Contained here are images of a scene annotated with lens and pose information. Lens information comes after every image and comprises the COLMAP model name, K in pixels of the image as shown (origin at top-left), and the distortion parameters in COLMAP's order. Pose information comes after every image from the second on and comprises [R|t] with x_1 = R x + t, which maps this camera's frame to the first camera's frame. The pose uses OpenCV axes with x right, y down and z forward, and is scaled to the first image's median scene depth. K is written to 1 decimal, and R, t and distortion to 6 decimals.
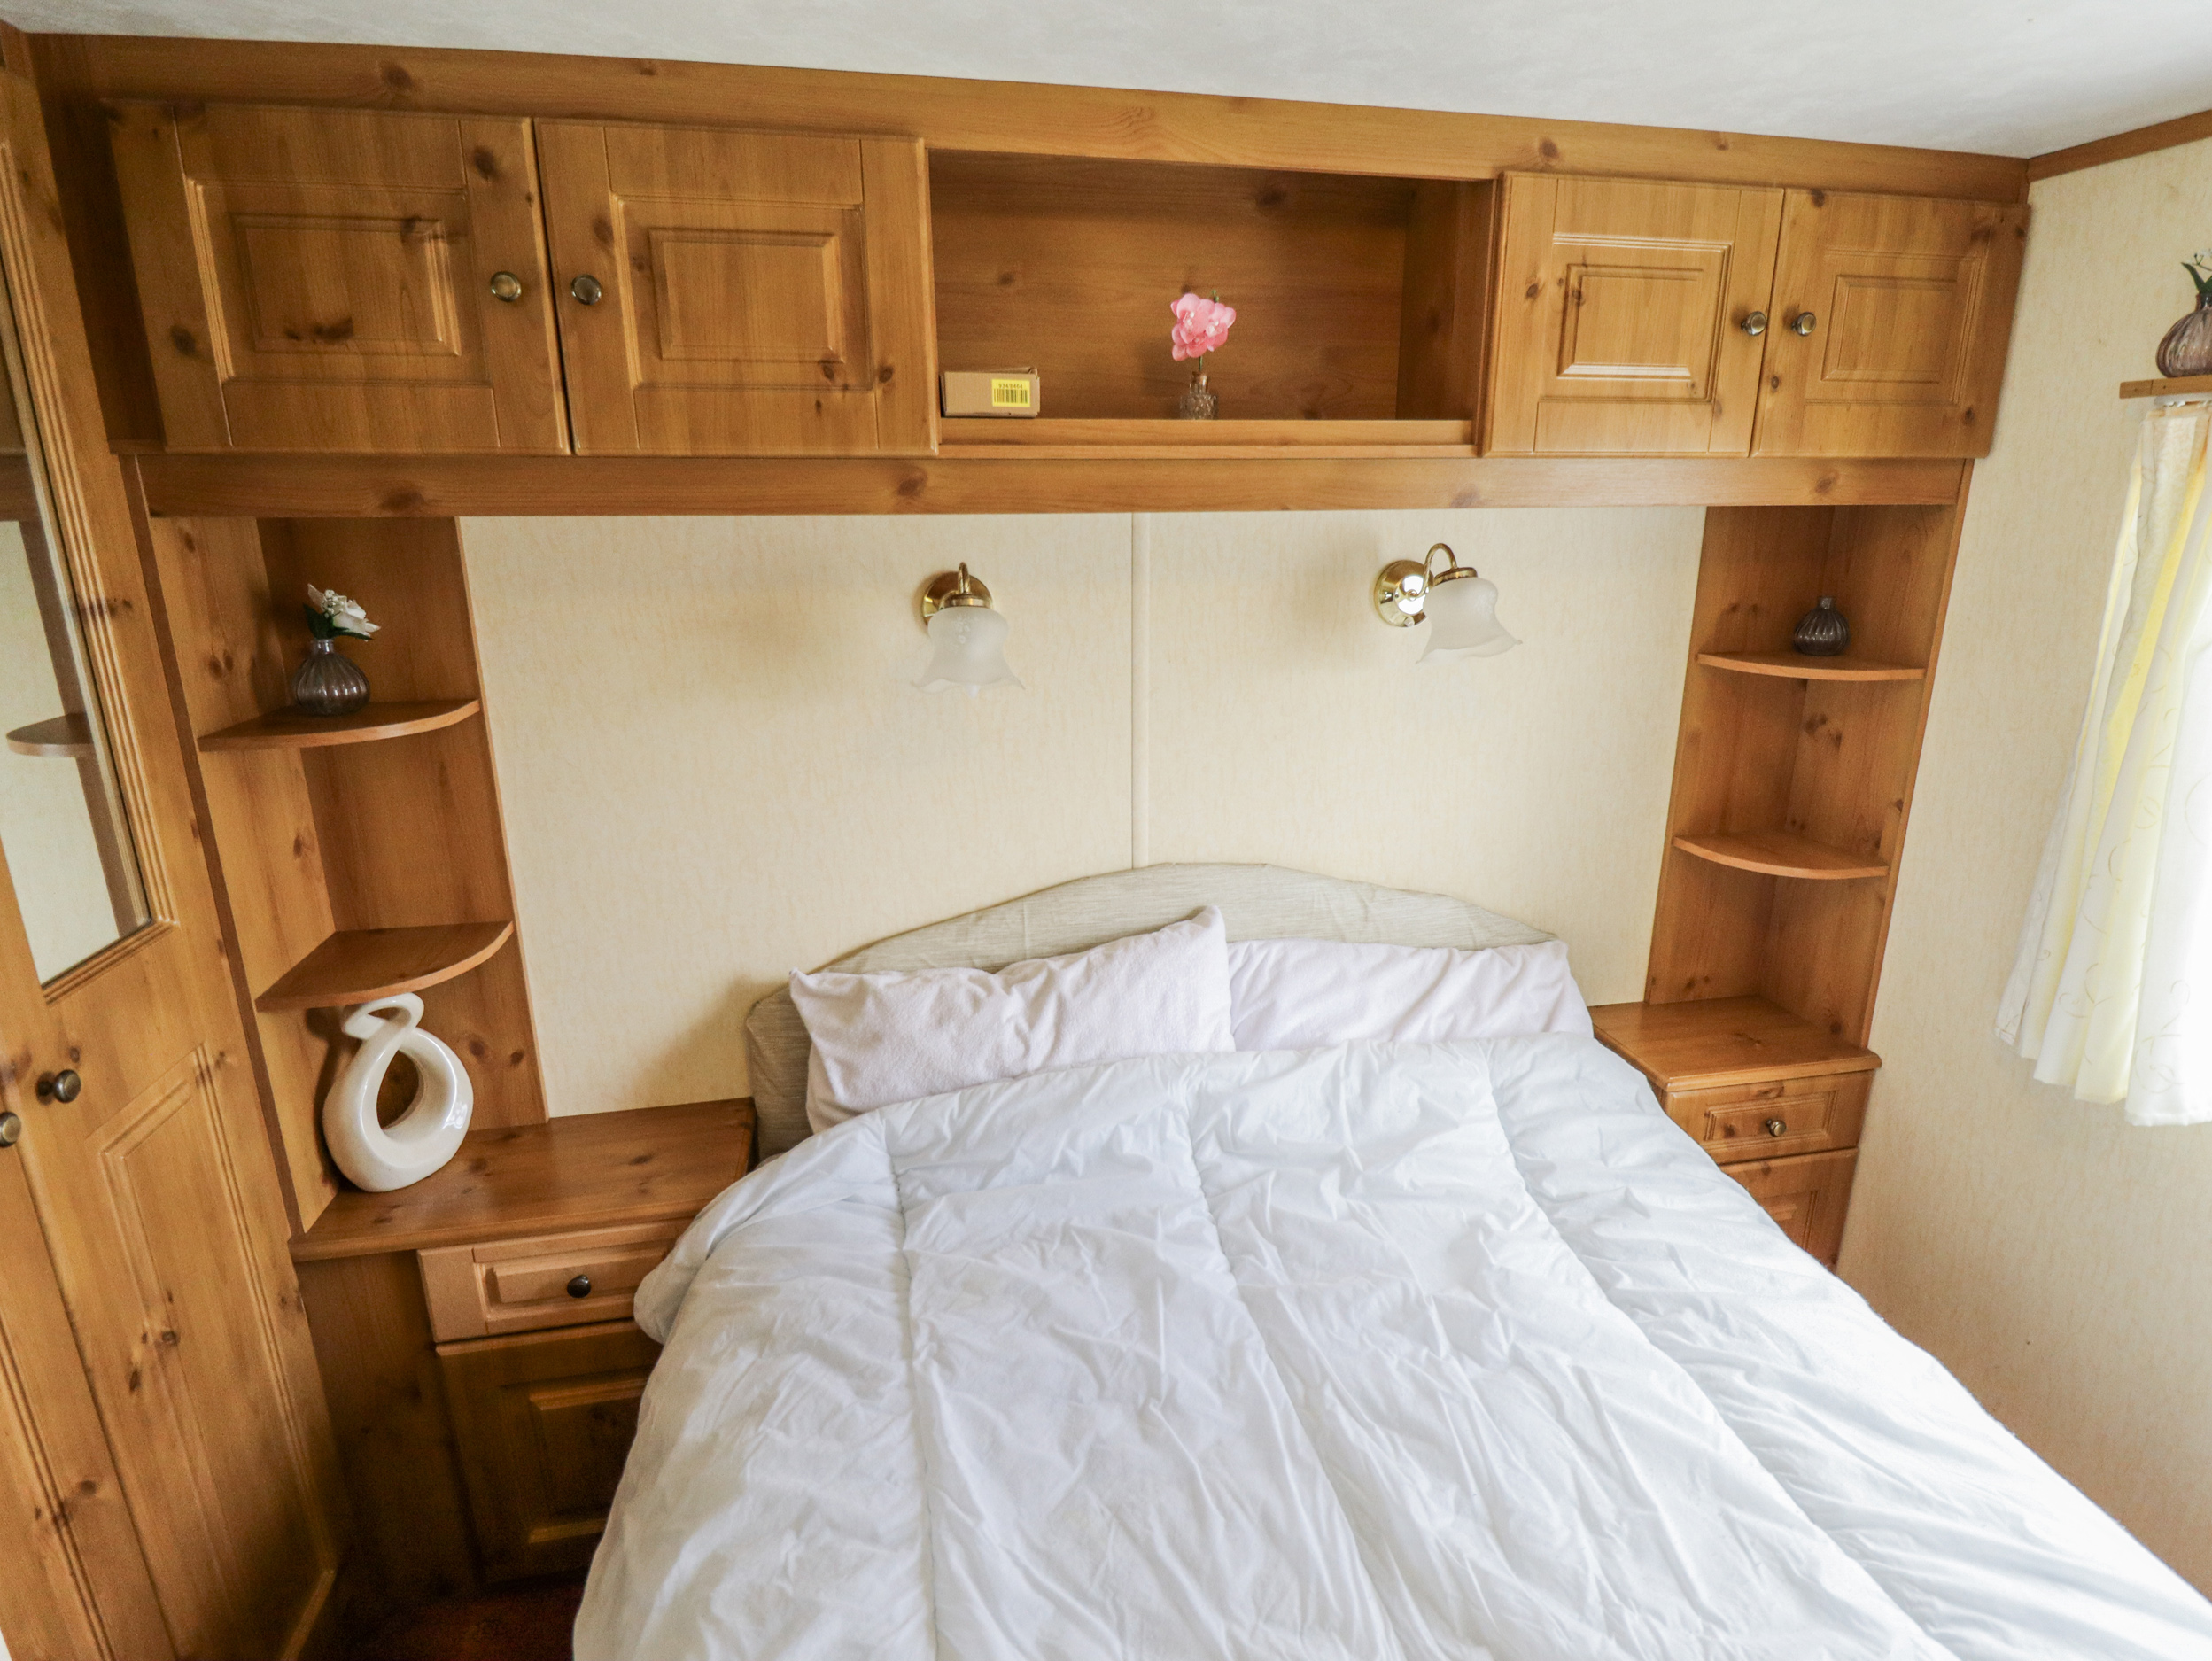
lens RADIAL K [[1153.7, 0, 1123.3], [0, 1153.7, 815.4], [0, 0, 1]] dist [0.002137, -0.013760]
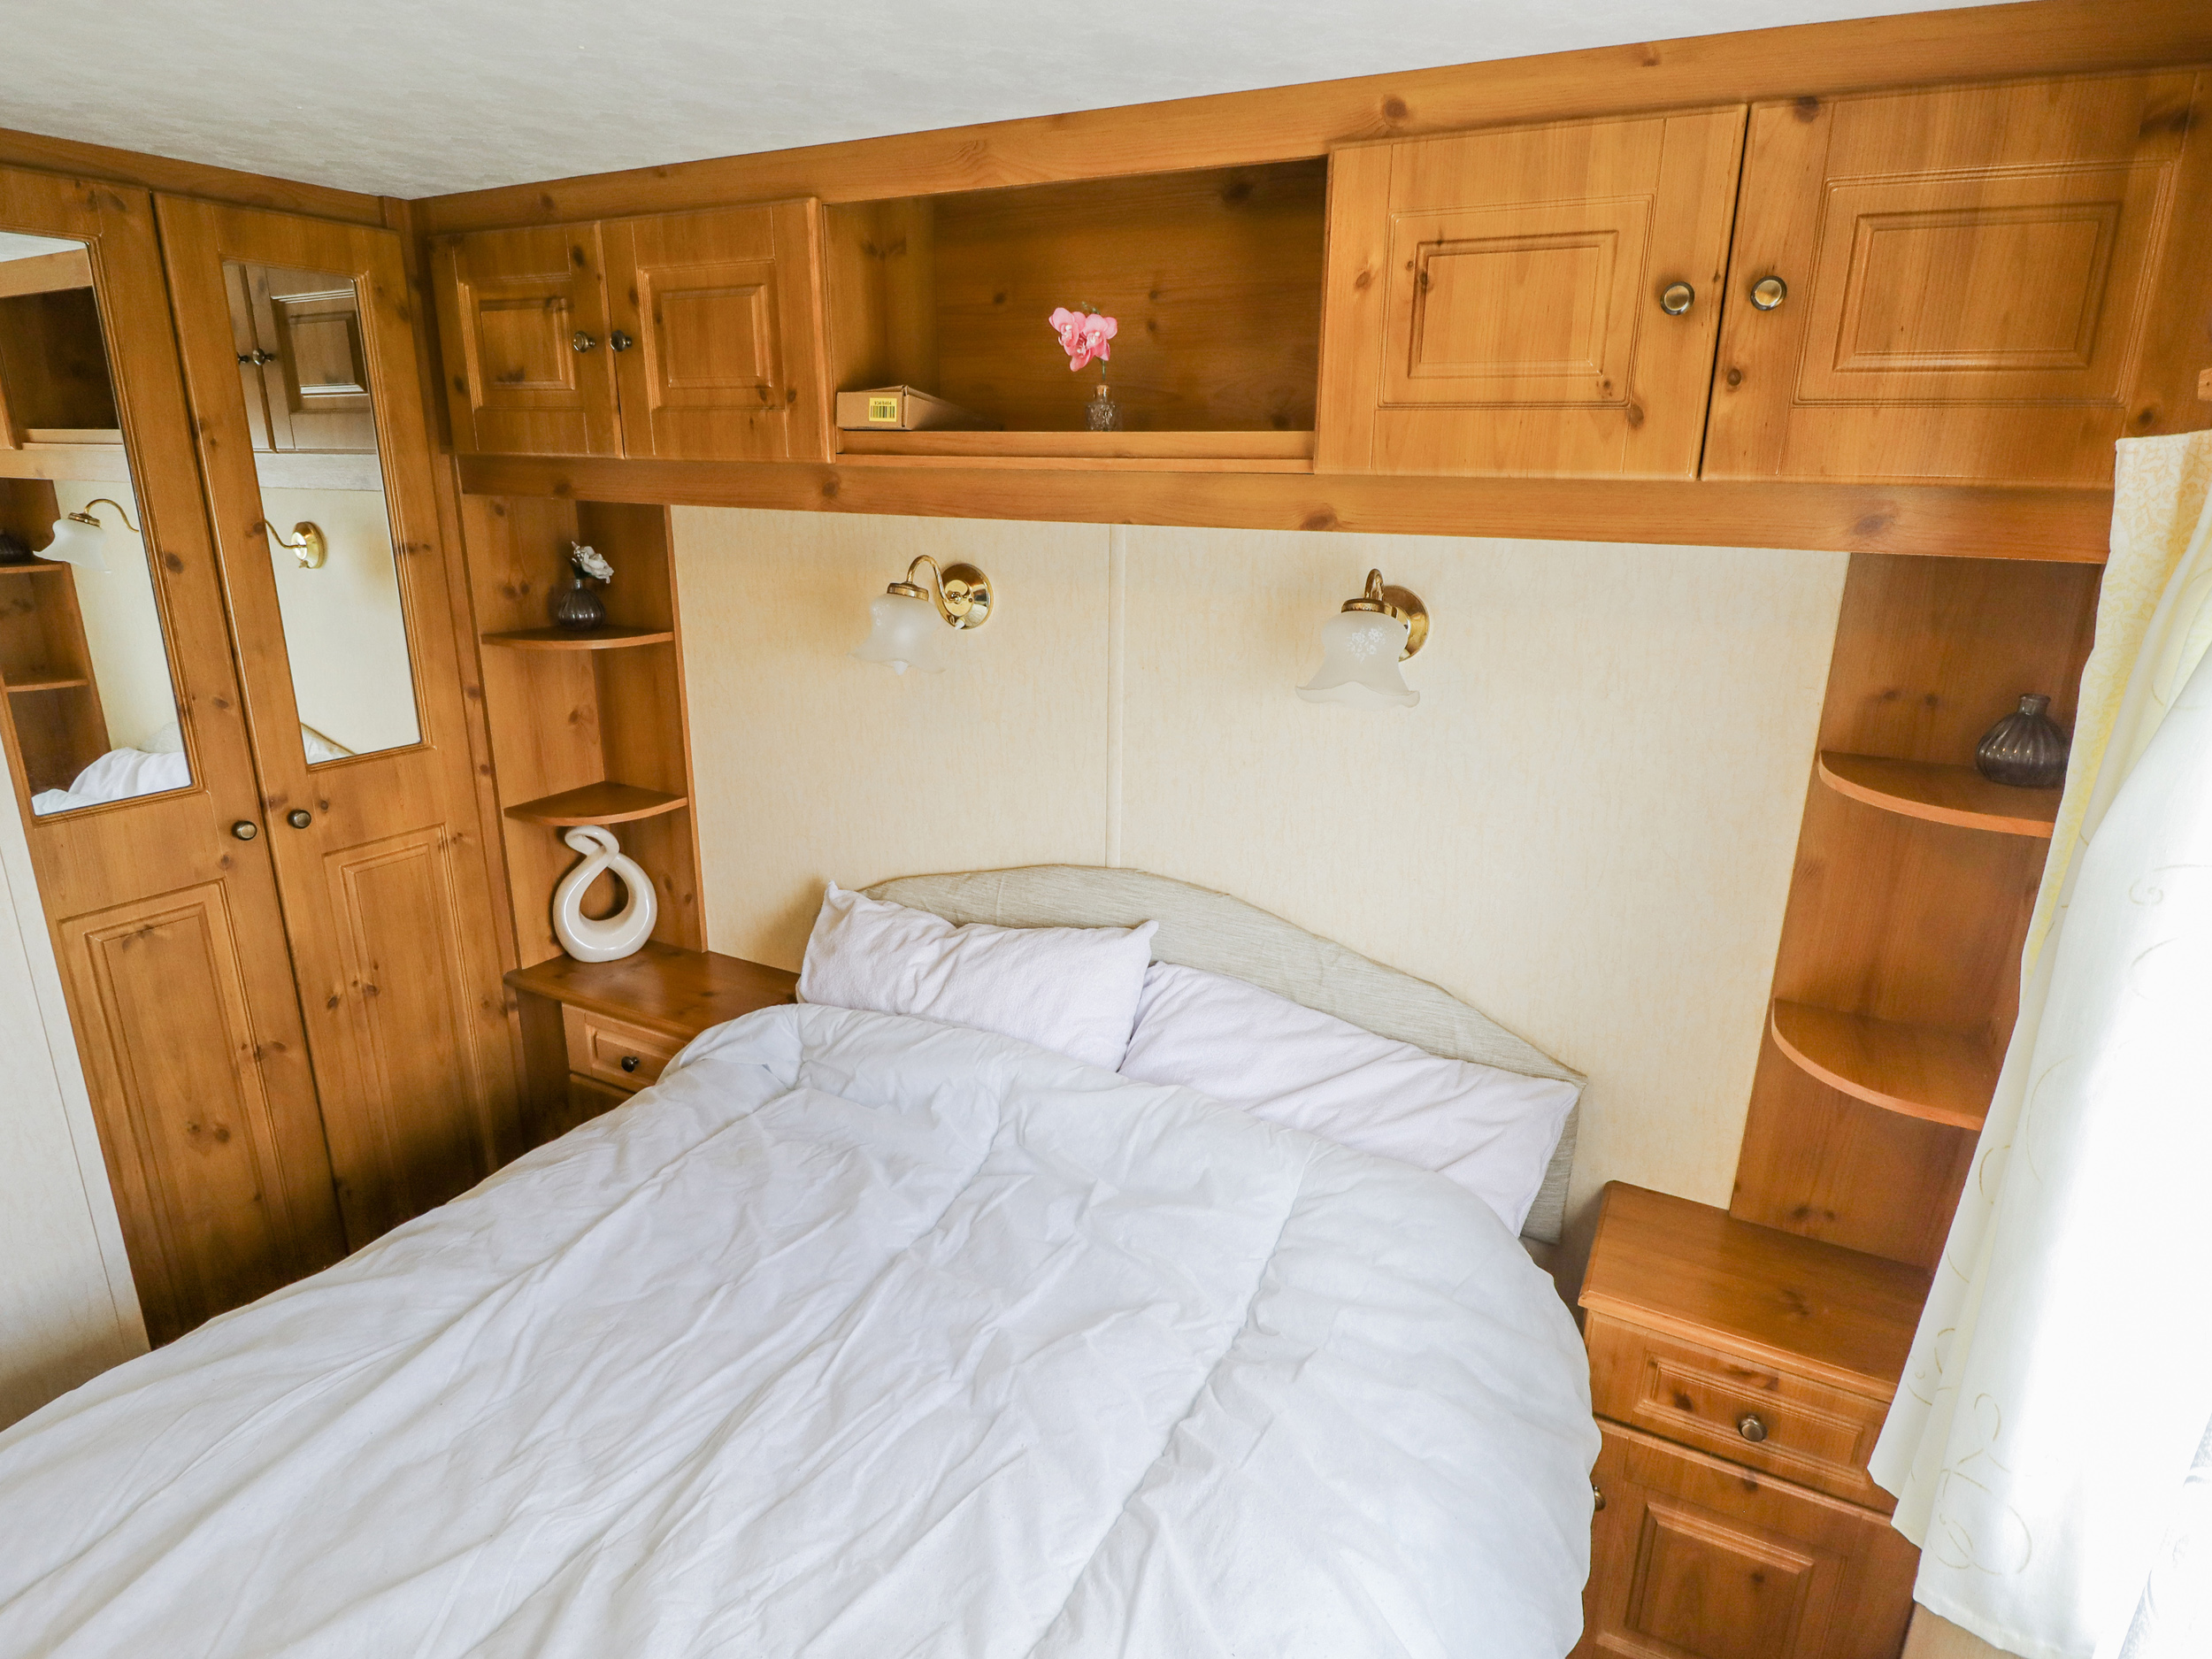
lens RADIAL K [[1200.7, 0, 1110.8], [0, 1200.7, 817.7], [0, 0, 1]] dist [0.003444, -0.014592]
pose [[0.774684, 0.196005, -0.601205, 0.794898], [-0.188488, 0.979105, 0.076331, -0.097036], [0.603604, 0.054187, 0.795441, 0.199966]]
